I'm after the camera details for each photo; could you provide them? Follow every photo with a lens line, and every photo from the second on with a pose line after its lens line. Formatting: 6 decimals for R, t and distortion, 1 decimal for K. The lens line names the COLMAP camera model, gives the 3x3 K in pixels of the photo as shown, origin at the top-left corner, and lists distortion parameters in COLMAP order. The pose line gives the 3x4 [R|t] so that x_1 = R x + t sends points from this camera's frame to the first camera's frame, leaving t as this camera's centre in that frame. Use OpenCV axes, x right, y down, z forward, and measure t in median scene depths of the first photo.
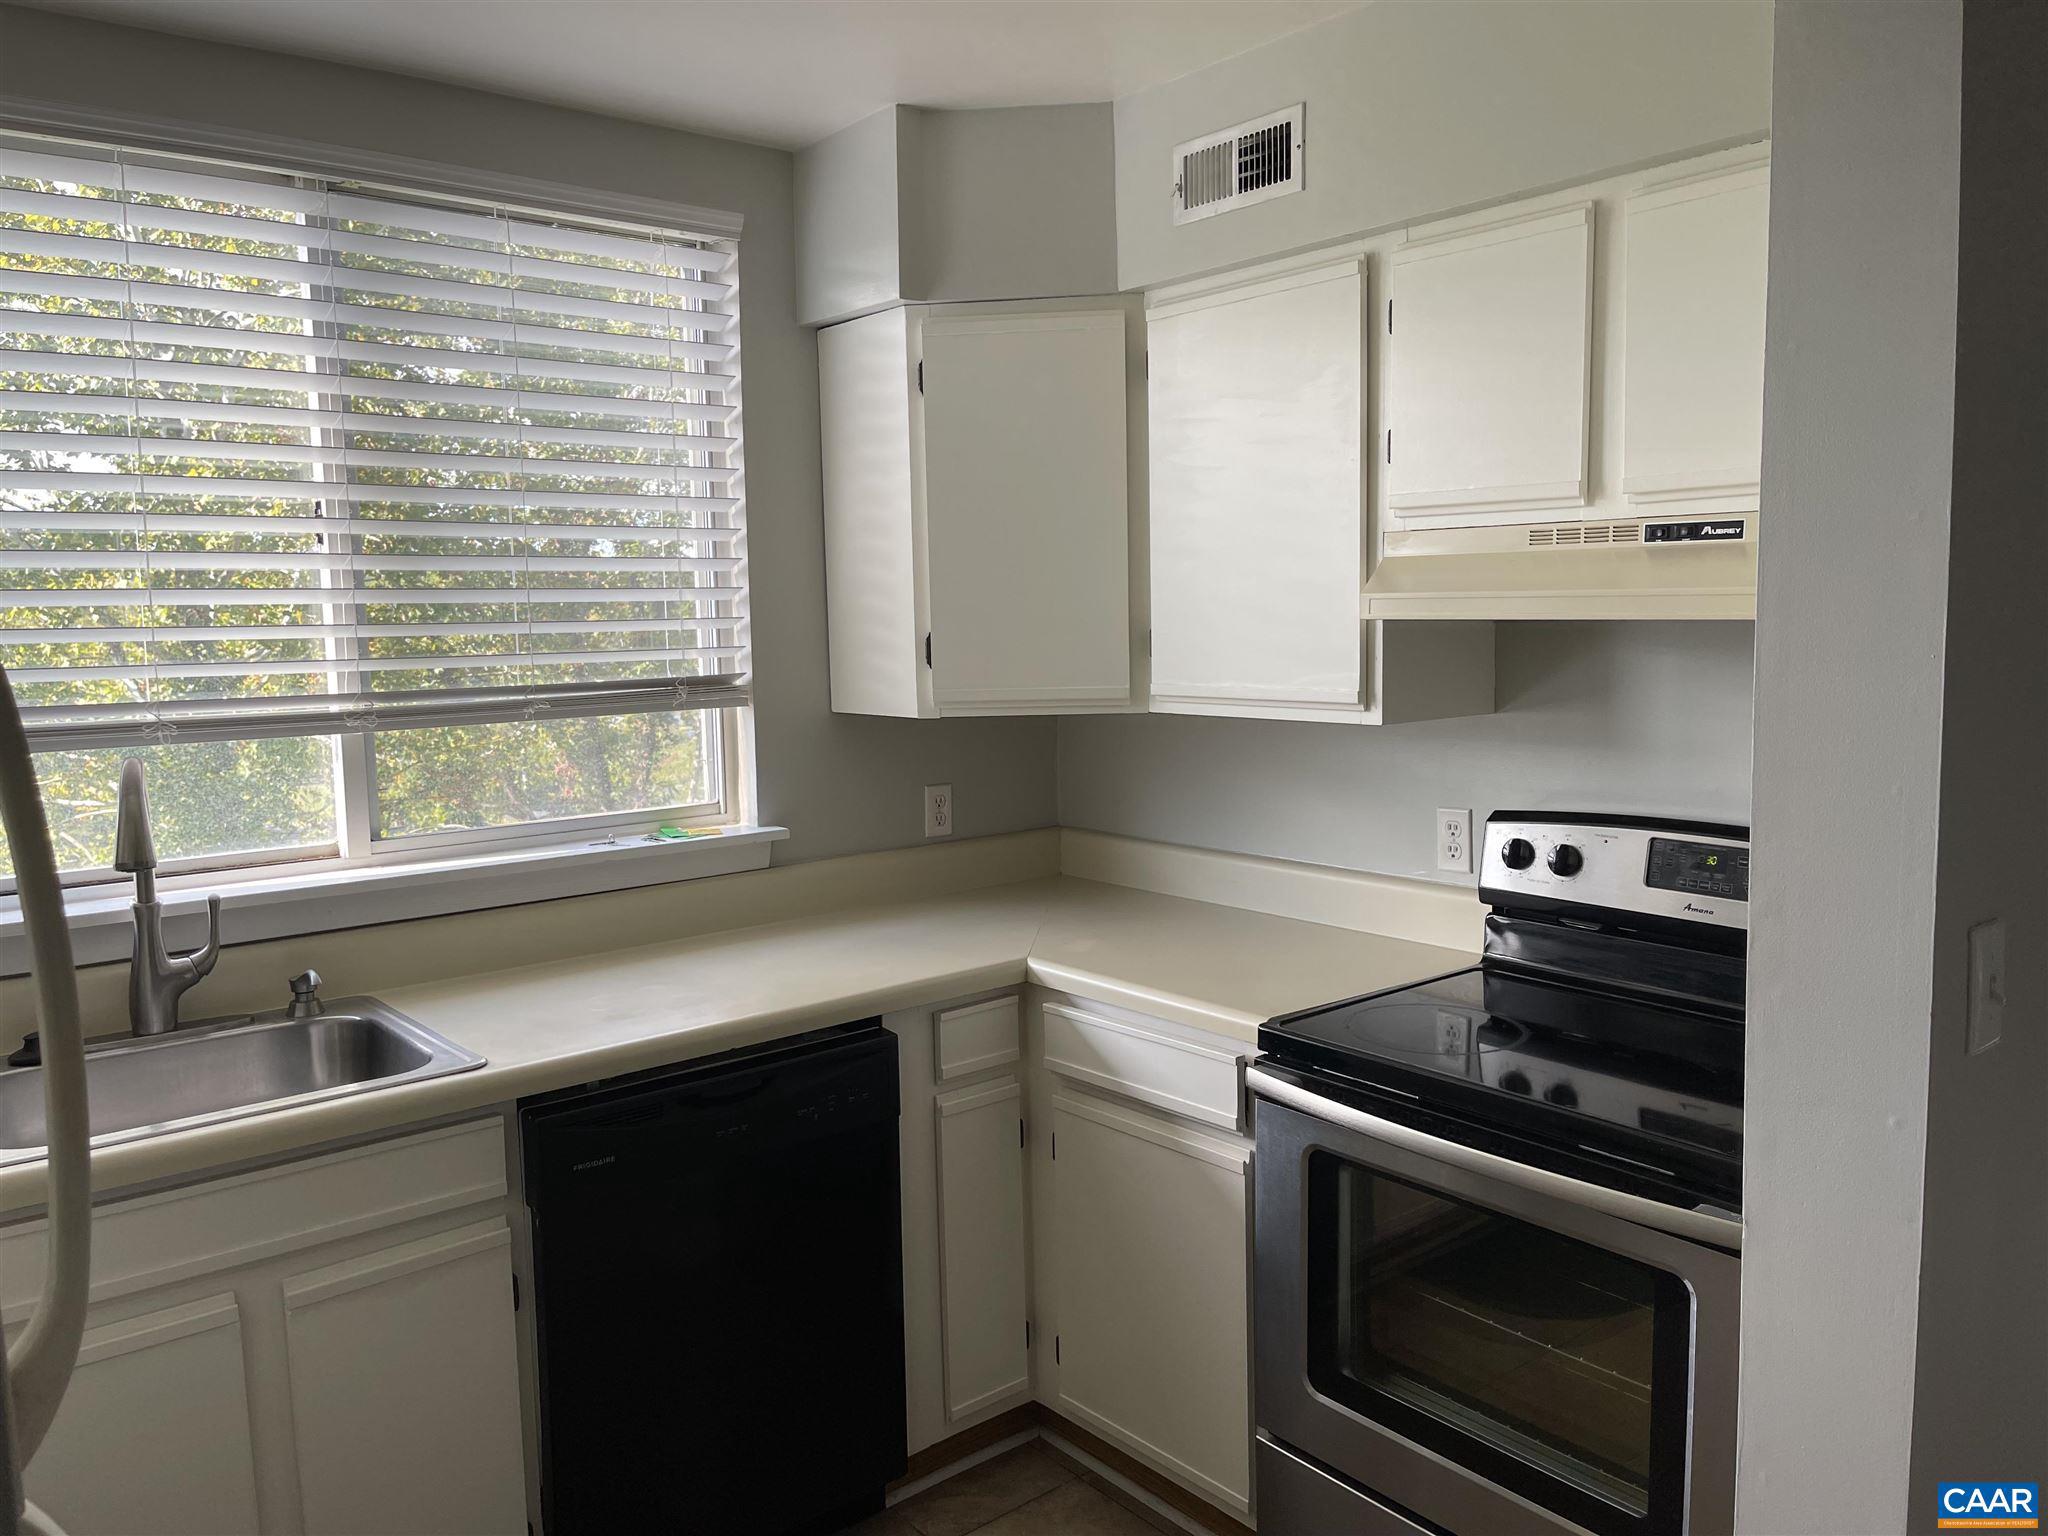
lens RADIAL K [[1545.3, 0, 1021.7], [0, 1545.3, 764.9], [0, 0, 1]] dist [0.059834, -0.031108]
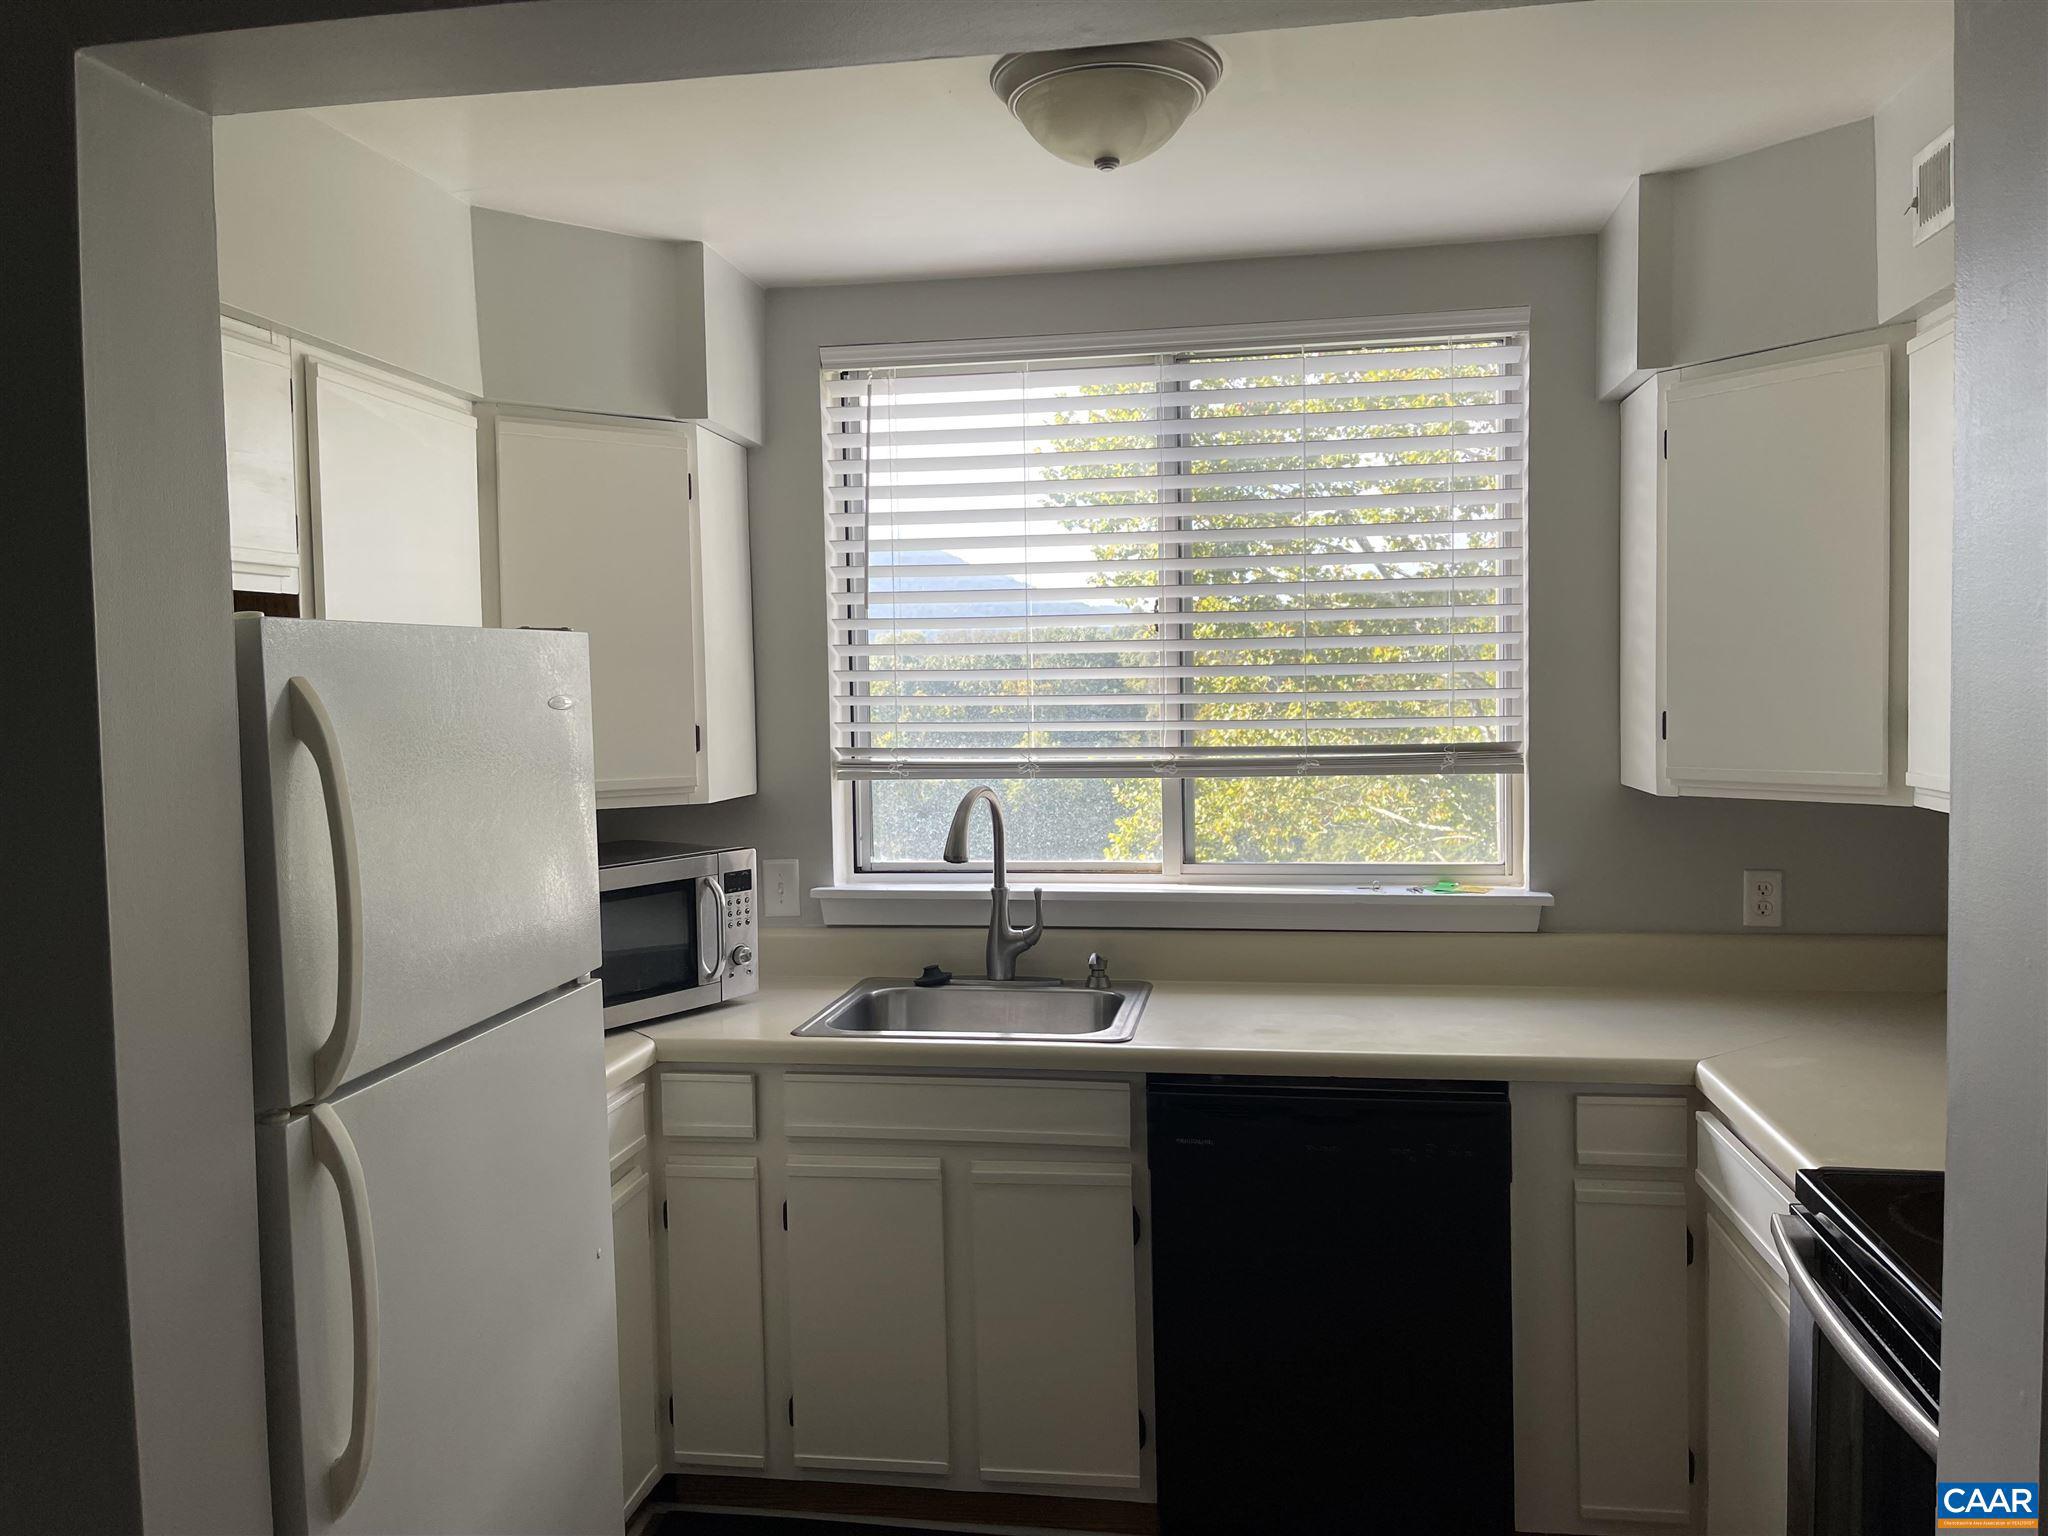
lens RADIAL K [[1545.3, 0, 1020.0], [0, 1545.3, 767.4], [0, 0, 1]] dist [0.059834, -0.031108]
pose [[0.661352, 0.051561, -0.748302, 0.436103], [-0.072468, 0.997360, 0.004674, -0.025883], [0.746567, 0.051137, 0.663342, 0.064841]]
